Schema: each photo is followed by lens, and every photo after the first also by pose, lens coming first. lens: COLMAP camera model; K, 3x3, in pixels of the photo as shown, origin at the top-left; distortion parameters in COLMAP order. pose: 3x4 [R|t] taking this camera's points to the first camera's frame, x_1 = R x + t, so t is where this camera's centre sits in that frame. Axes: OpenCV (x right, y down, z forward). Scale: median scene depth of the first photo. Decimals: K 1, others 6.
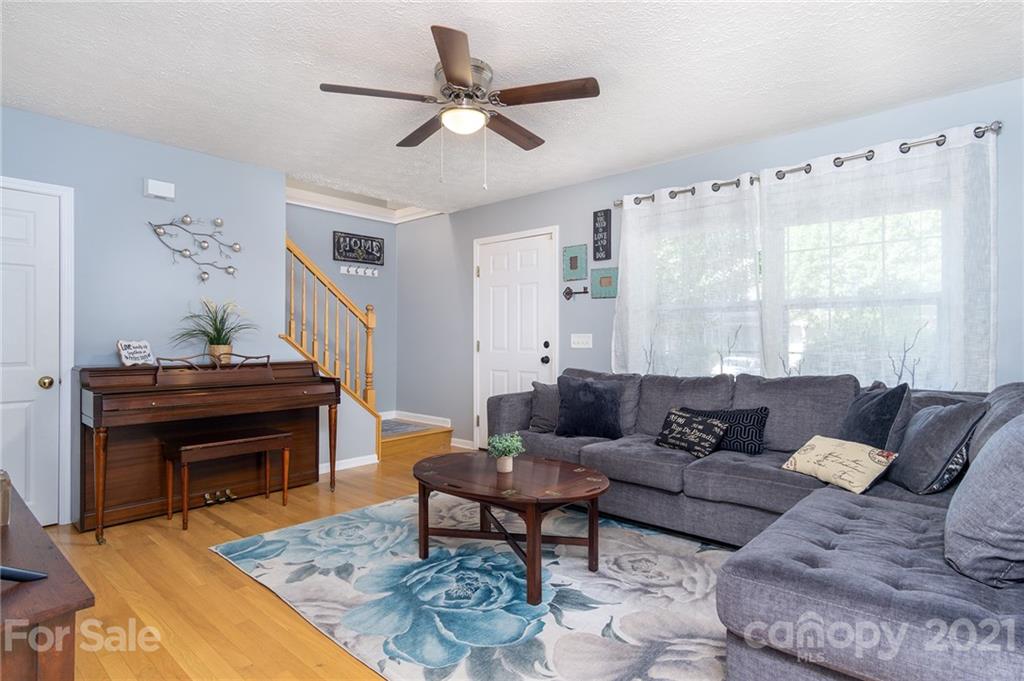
lens RADIAL K [[540.8, 0, 514.9], [0, 540.8, 337.7], [0, 0, 1]] dist [0.001369, 0.000255]
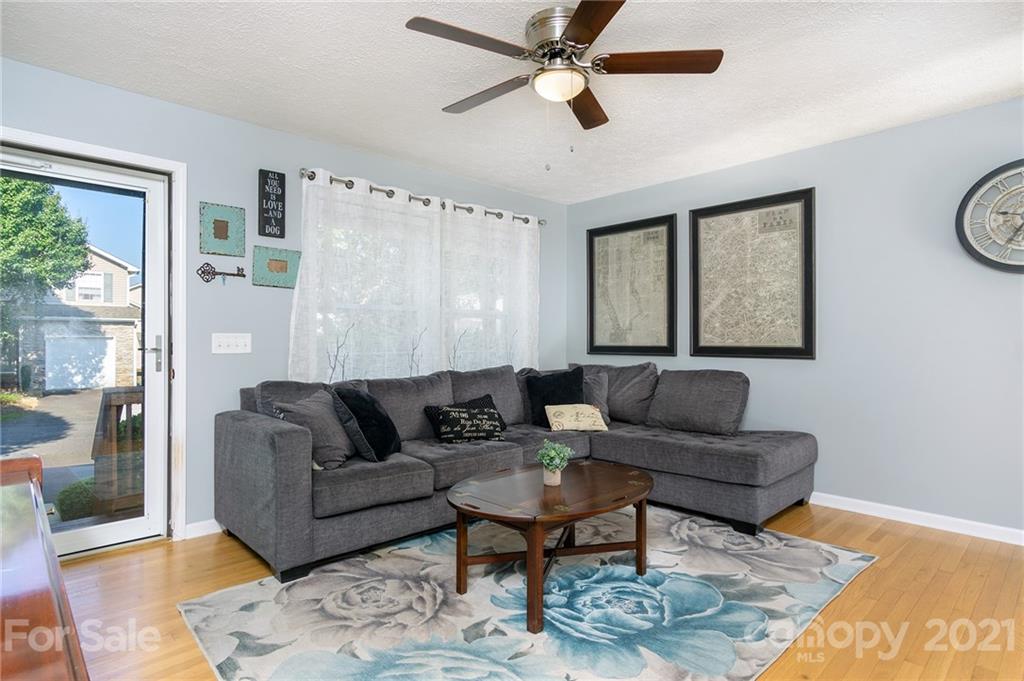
lens RADIAL K [[540.8, 0, 514.9], [0, 540.8, 338.6], [0, 0, 1]] dist [0.001369, 0.000255]
pose [[0.081742, 0.004340, 0.996644, -0.971629], [-0.001913, 0.999989, -0.004197, 0.003851], [-0.996652, -0.001564, 0.081749, 1.020364]]
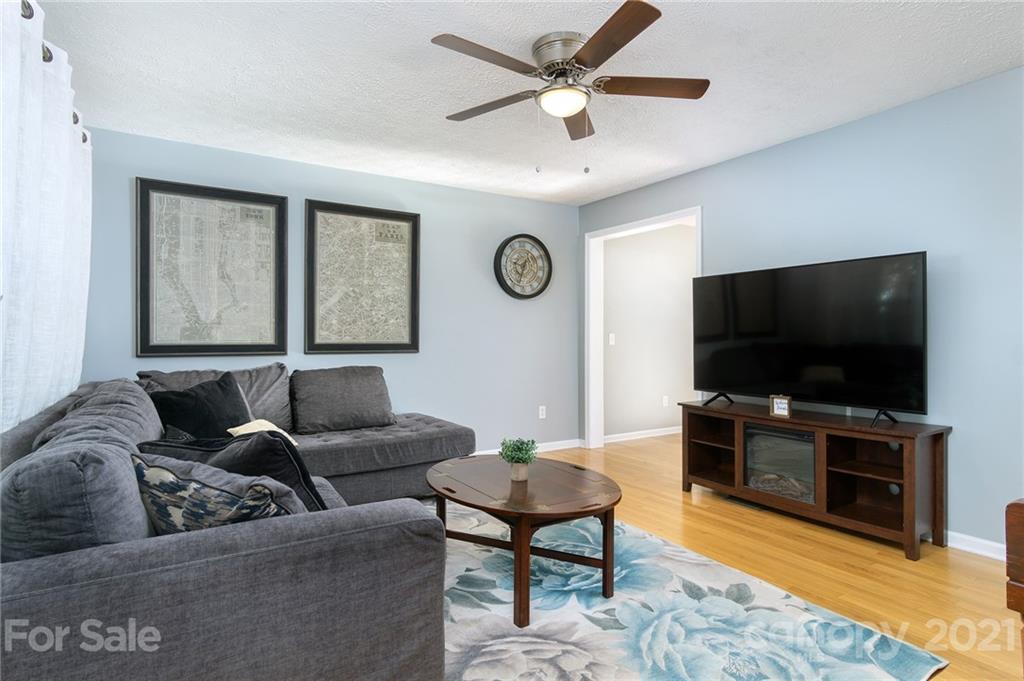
lens RADIAL K [[540.8, 0, 506.6], [0, 540.8, 340.2], [0, 0, 1]] dist [0.001369, 0.000255]
pose [[-0.958061, -0.001129, 0.286563, -0.272511], [-0.000322, 0.999996, 0.002862, 0.005047], [-0.286565, 0.002650, -0.958057, 1.957754]]
